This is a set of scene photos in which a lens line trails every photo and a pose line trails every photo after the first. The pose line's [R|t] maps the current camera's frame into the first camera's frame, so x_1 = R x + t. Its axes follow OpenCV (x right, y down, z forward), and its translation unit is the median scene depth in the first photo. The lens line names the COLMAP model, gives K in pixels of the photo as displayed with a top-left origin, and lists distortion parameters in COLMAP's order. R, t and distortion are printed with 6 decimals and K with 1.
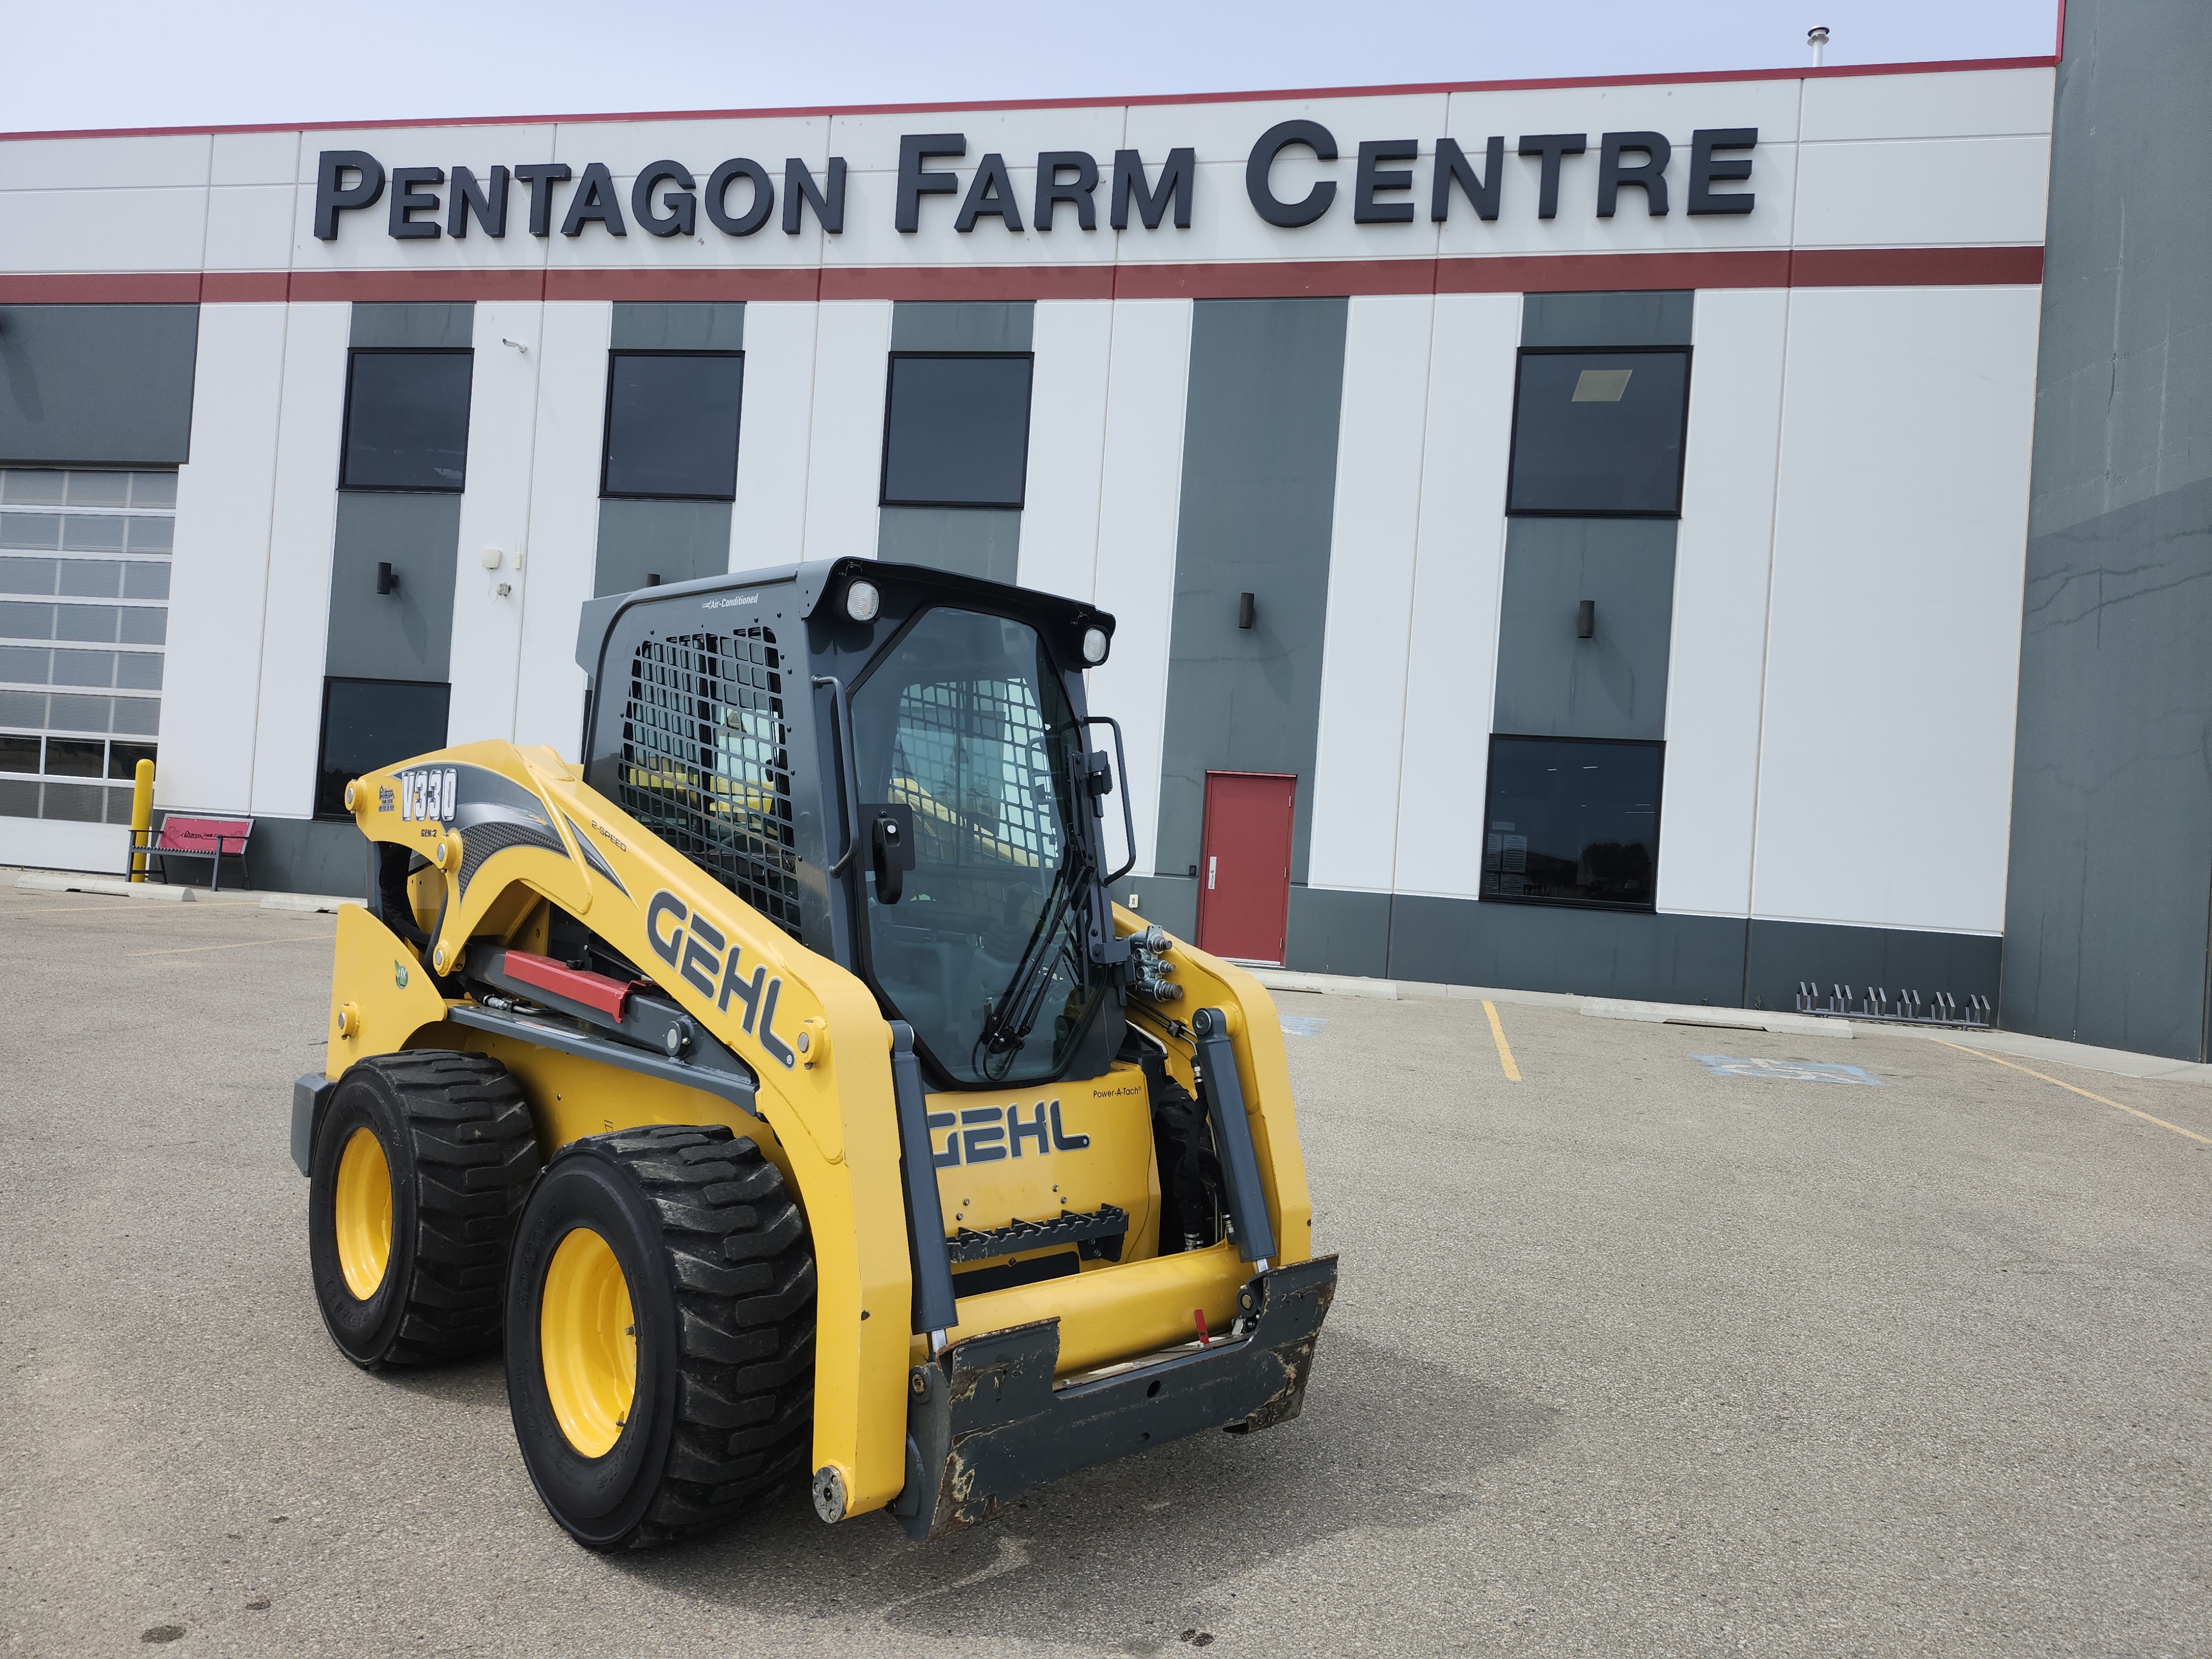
lens RADIAL K [[1520.9, 0, 1106.0], [0, 1520.9, 829.5], [0, 0, 1]] dist [0.073366, -0.071024]
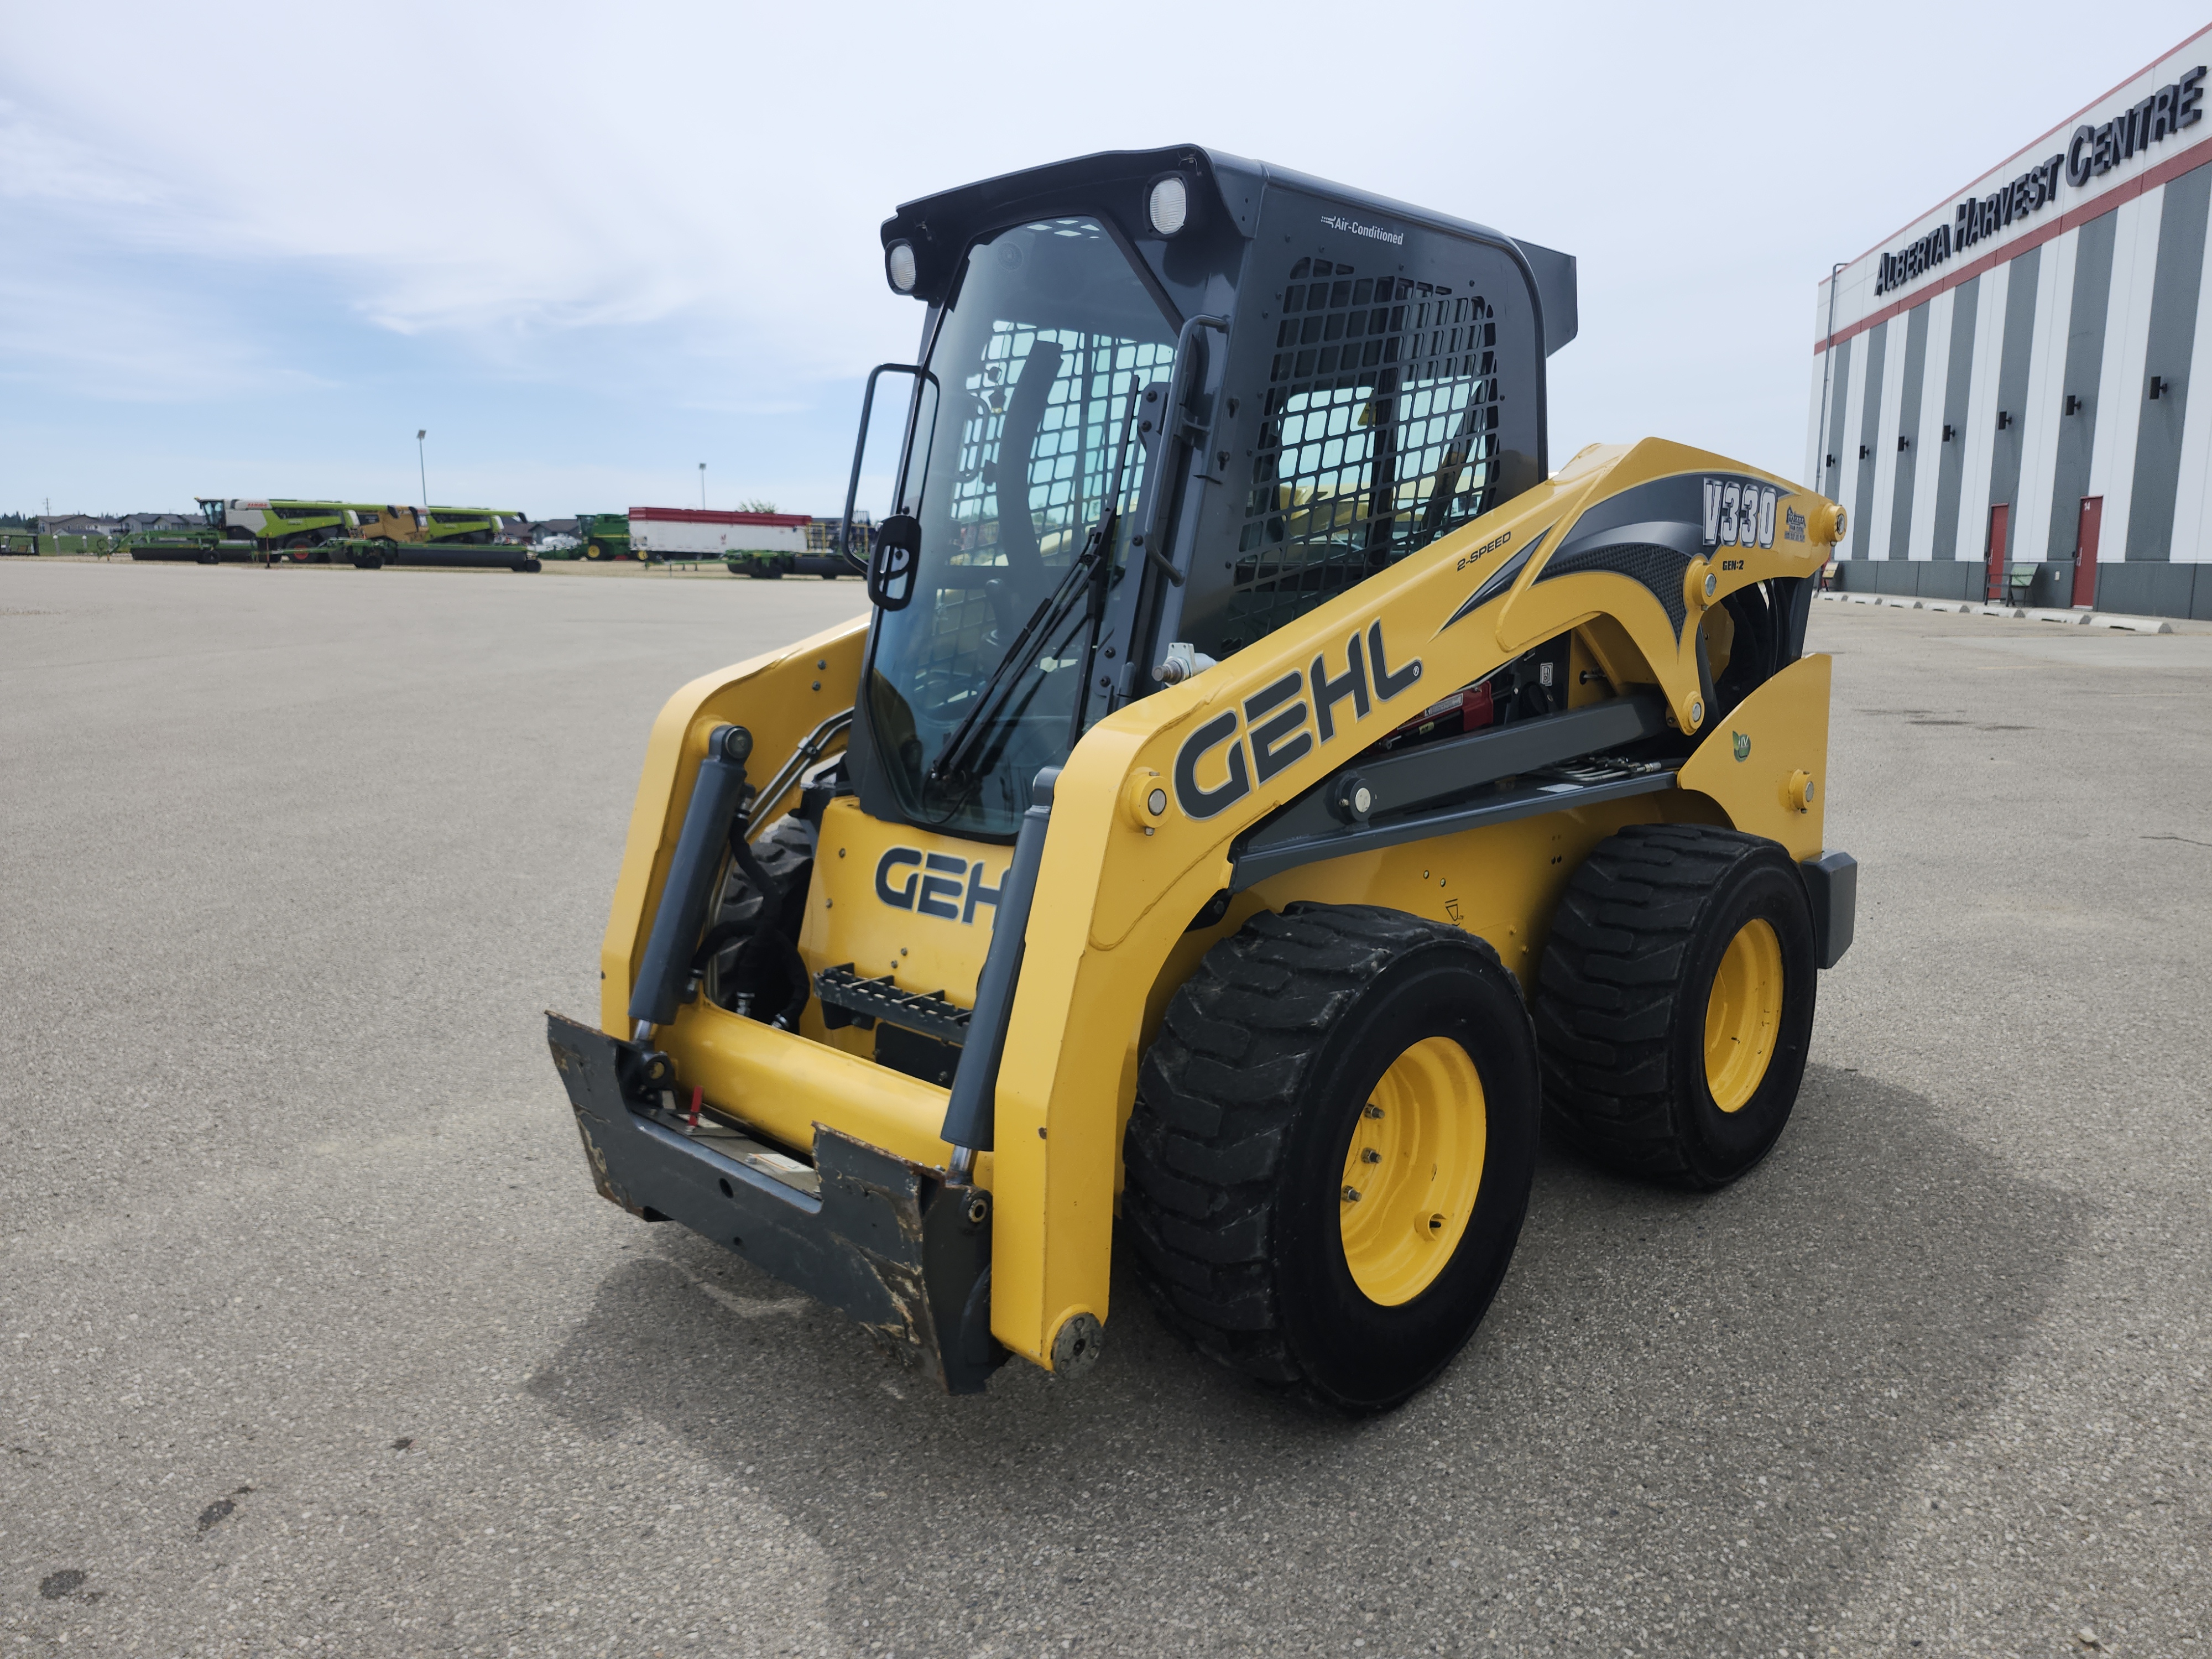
lens RADIAL K [[1546.1, 0, 1124.7], [0, 1546.1, 802.4], [0, 0, 1]] dist [0.042591, -0.037386]
pose [[0.026720, 0.089452, -0.995633, 0.741292], [0.022331, 0.995686, 0.090056, 0.078049], [0.999394, -0.024640, 0.024607, 1.049531]]
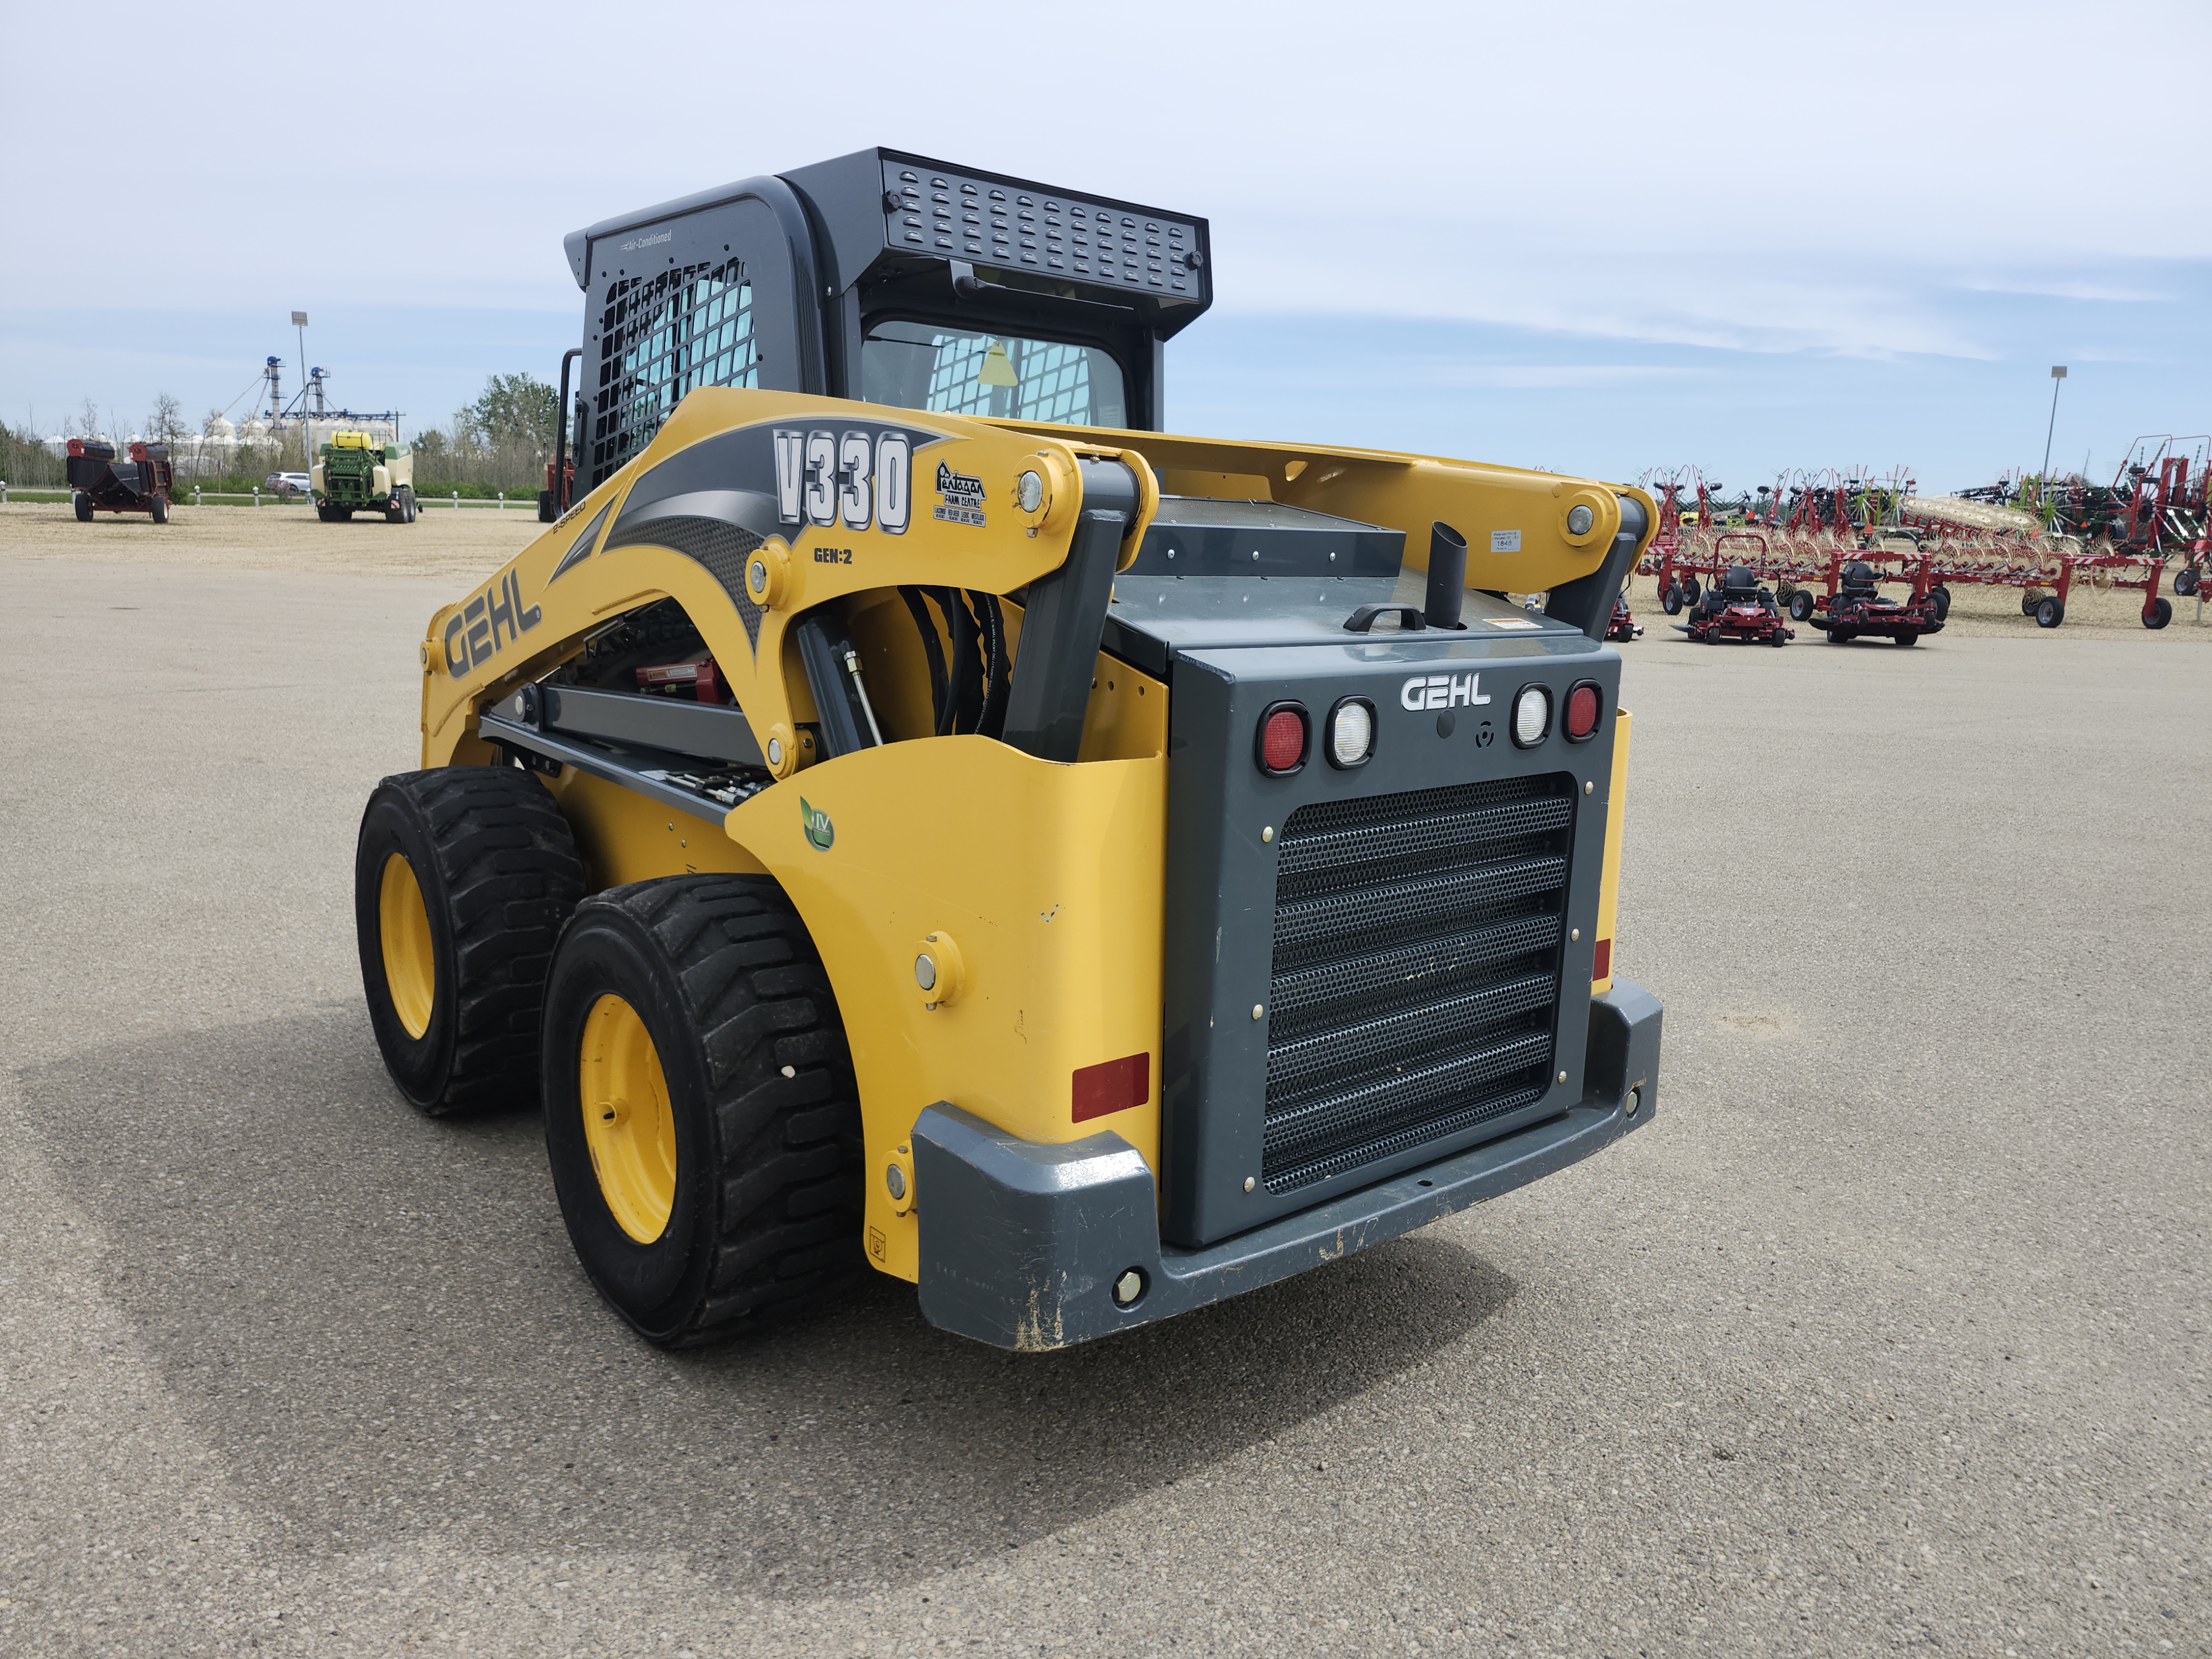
lens RADIAL K [[1530.1, 0, 1111.7], [0, 1530.1, 805.0], [0, 0, 1]] dist [0.101562, -0.113905]
pose [[-0.991862, -0.112365, 0.059858, -0.446262], [-0.101161, 0.981036, 0.165330, 0.007635], [-0.077300, 0.157930, -0.984420, 2.142477]]
